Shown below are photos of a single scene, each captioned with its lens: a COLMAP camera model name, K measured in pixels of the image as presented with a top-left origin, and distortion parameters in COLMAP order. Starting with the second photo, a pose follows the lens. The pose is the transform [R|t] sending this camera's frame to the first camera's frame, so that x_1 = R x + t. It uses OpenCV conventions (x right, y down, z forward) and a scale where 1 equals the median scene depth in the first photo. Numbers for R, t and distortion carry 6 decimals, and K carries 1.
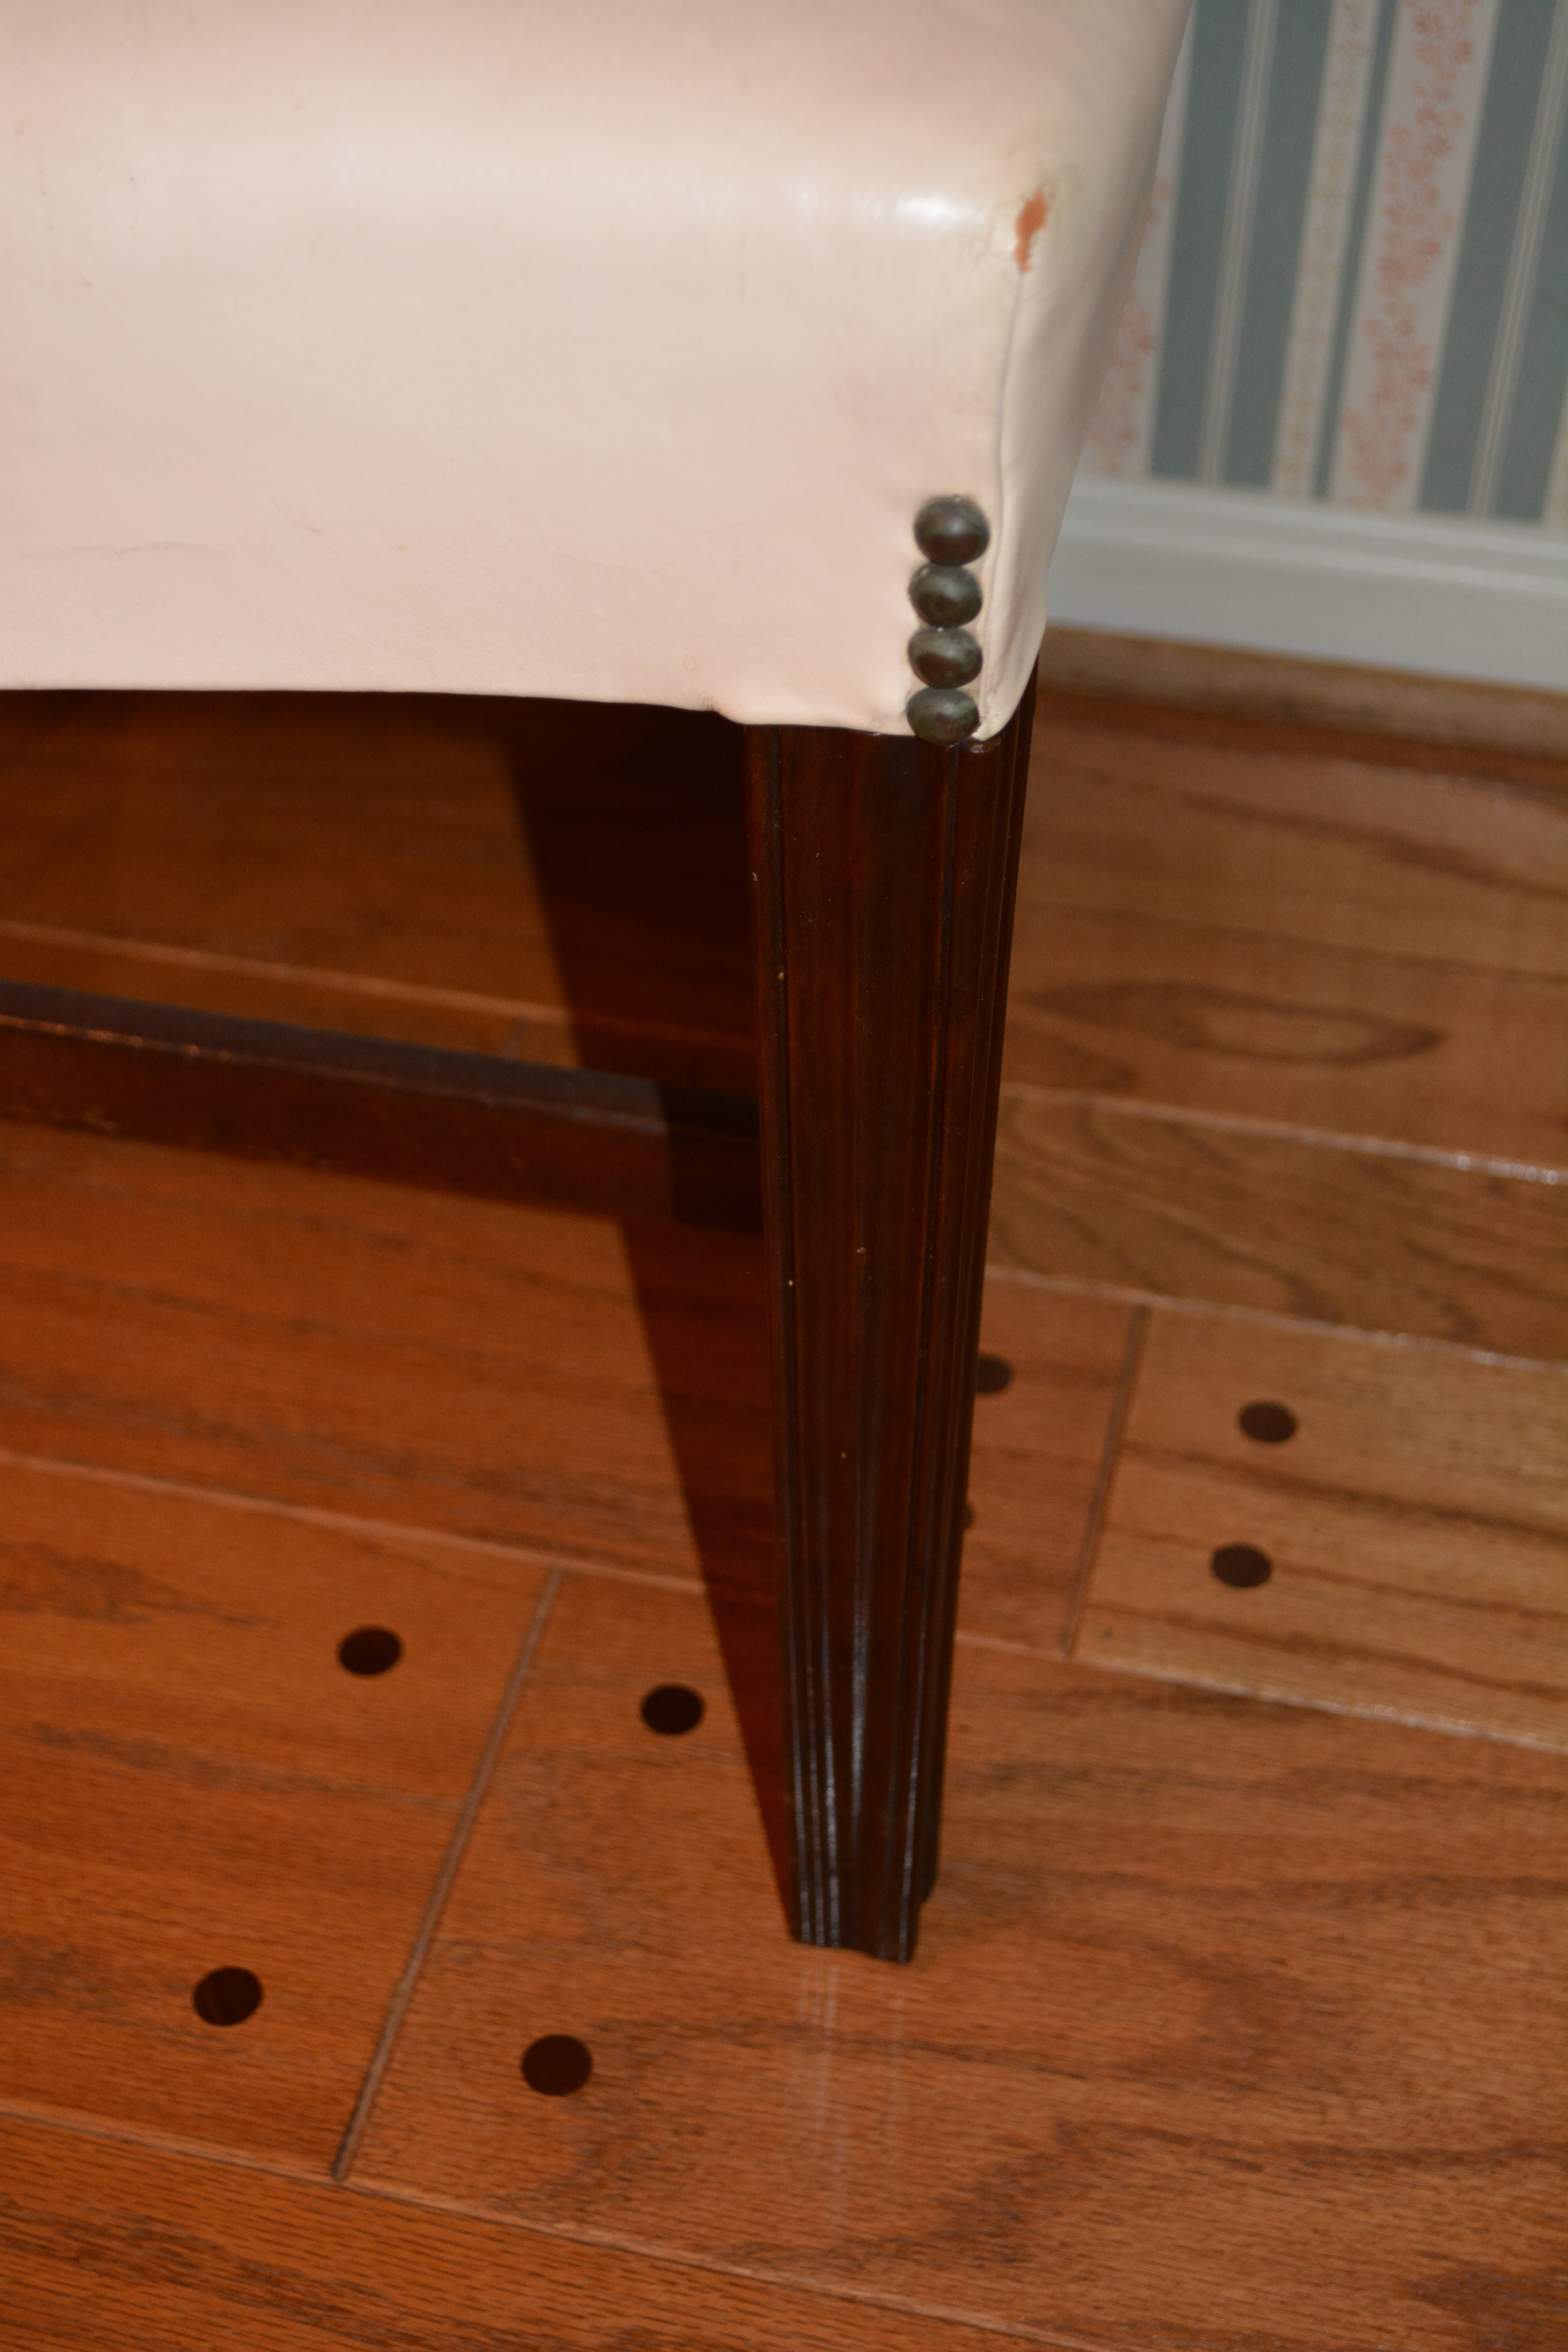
lens RADIAL K [[3349.4, 0, 784.0], [0, 3349.4, 1176.0], [0, 0, 1]] dist [-0.025359, 0.046430]
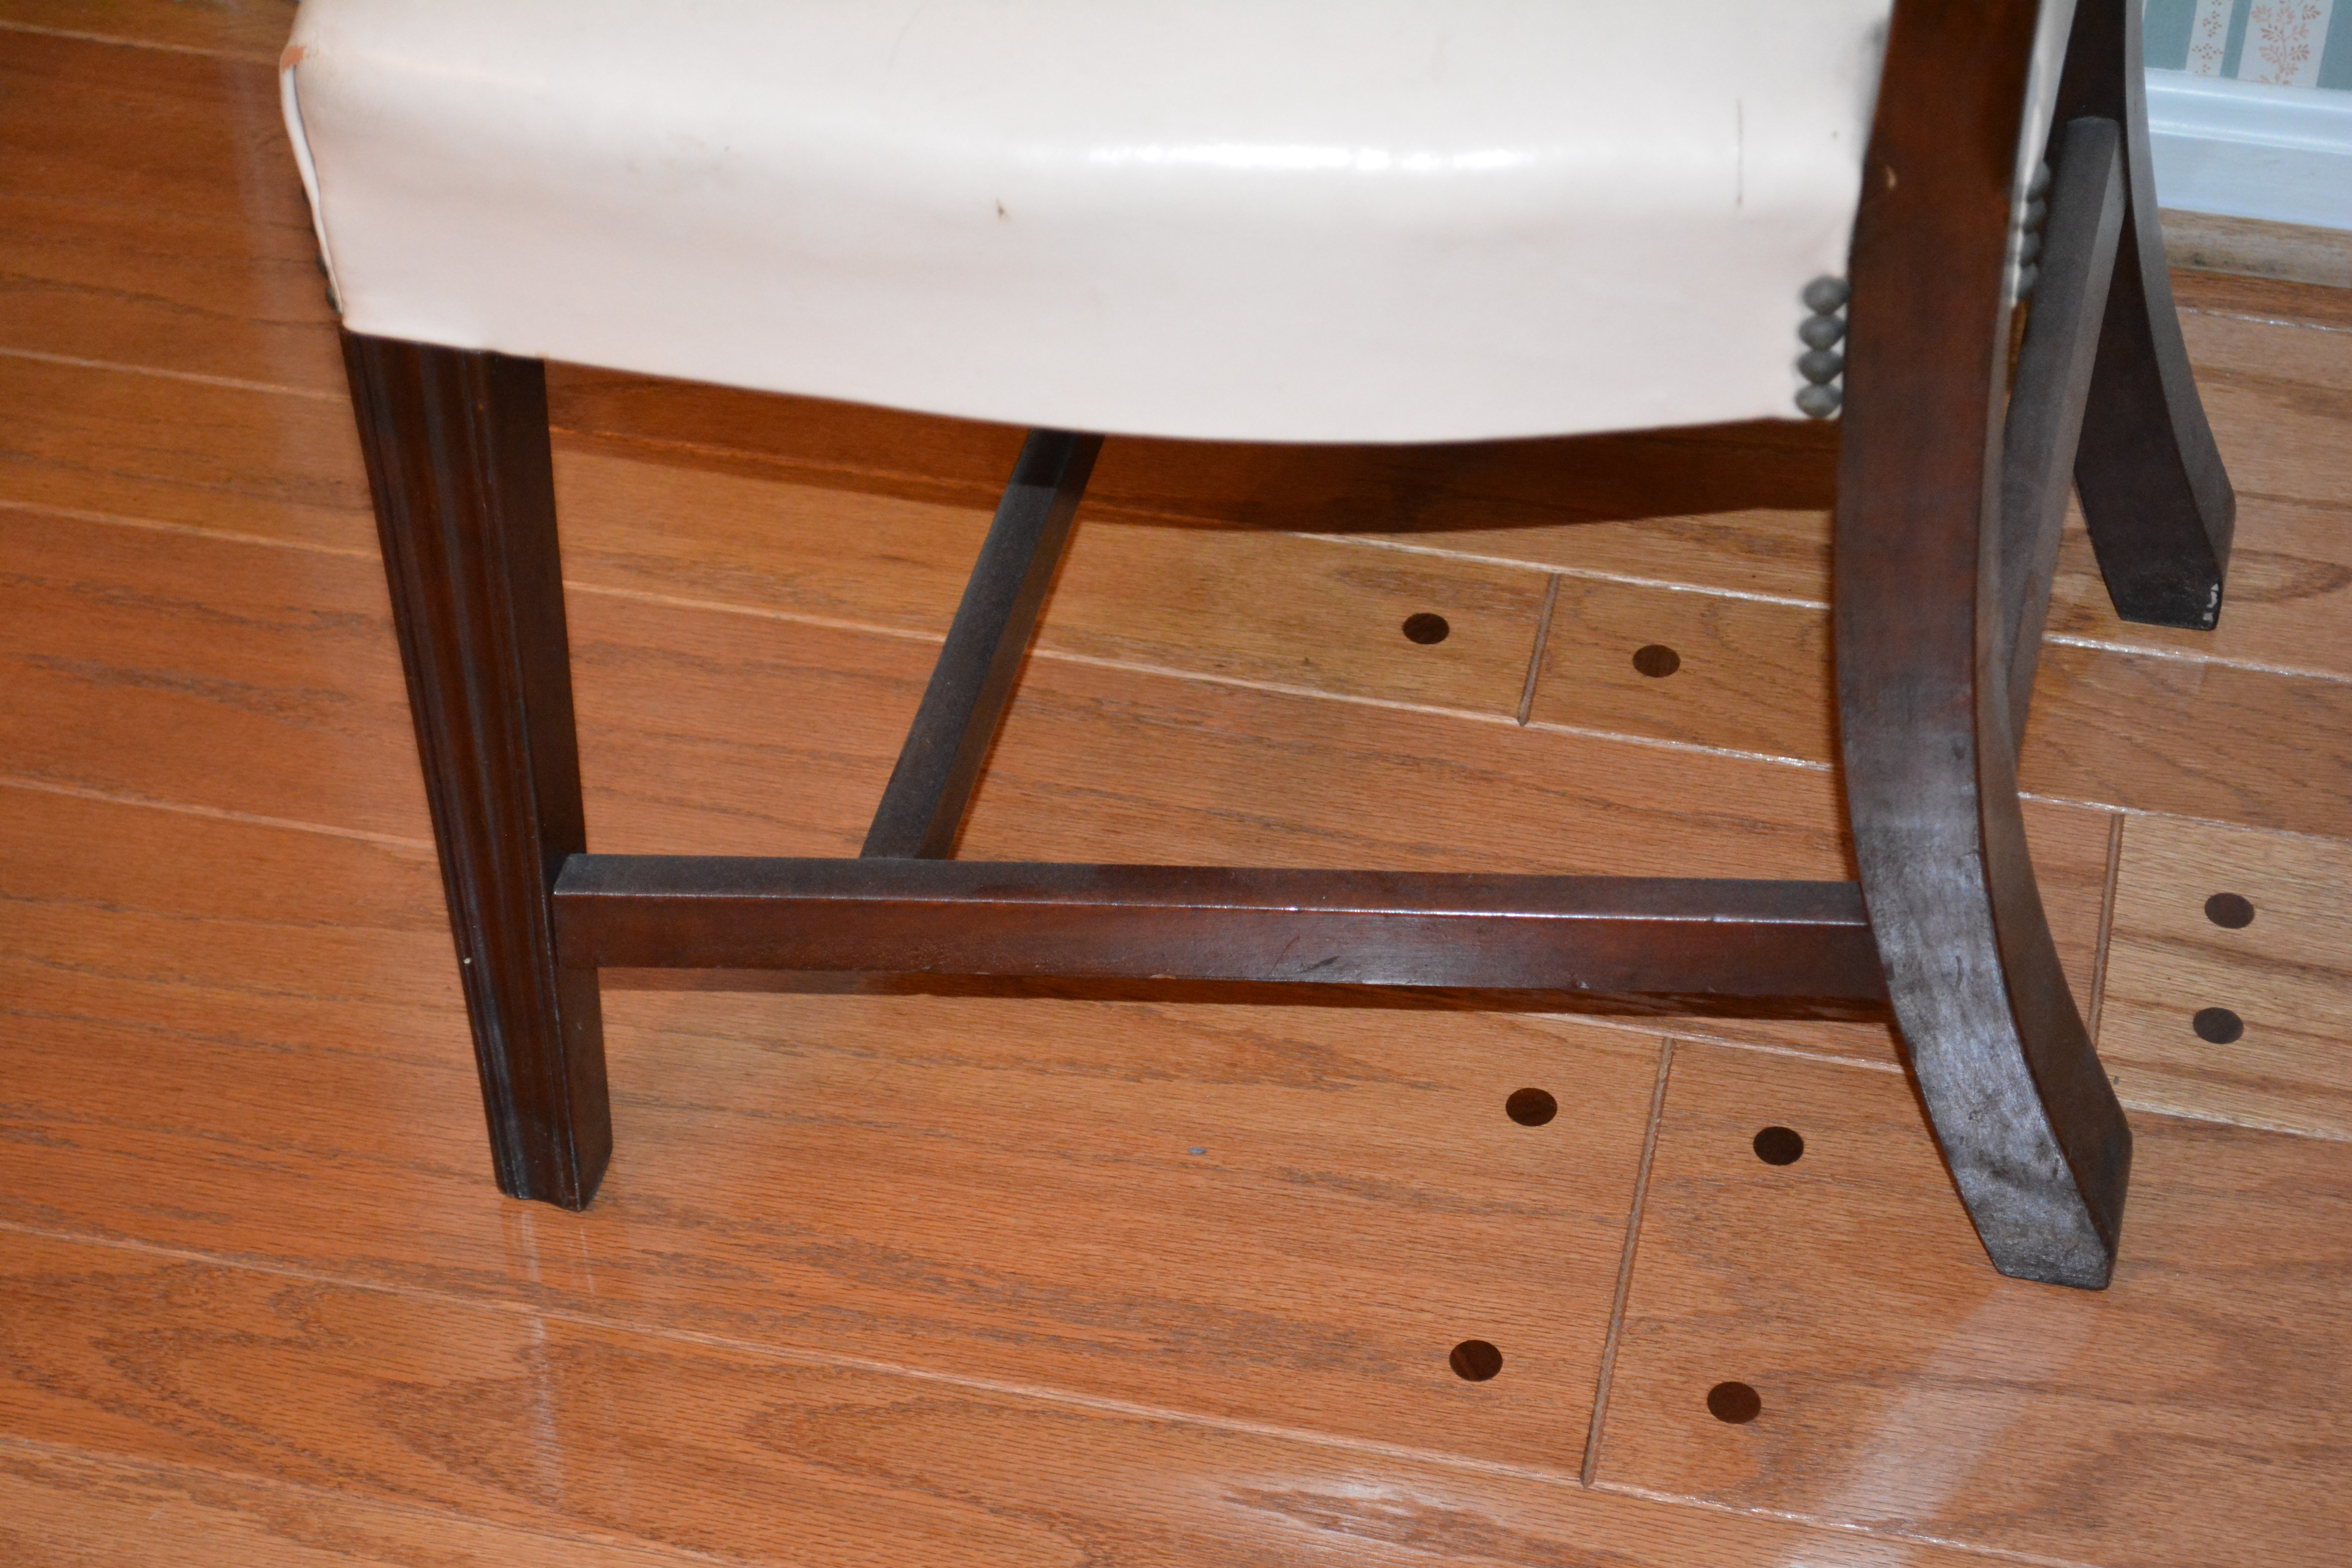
lens RADIAL K [[5143.8, 0, 1176.0], [0, 5143.8, 784.0], [0, 0, 1]] dist [0.038350, 0.024077]
pose [[0.999714, -0.023094, 0.006158, -0.285898], [0.022835, 0.998970, 0.039222, -0.062398], [-0.007058, -0.039070, 0.999212, -0.995090]]
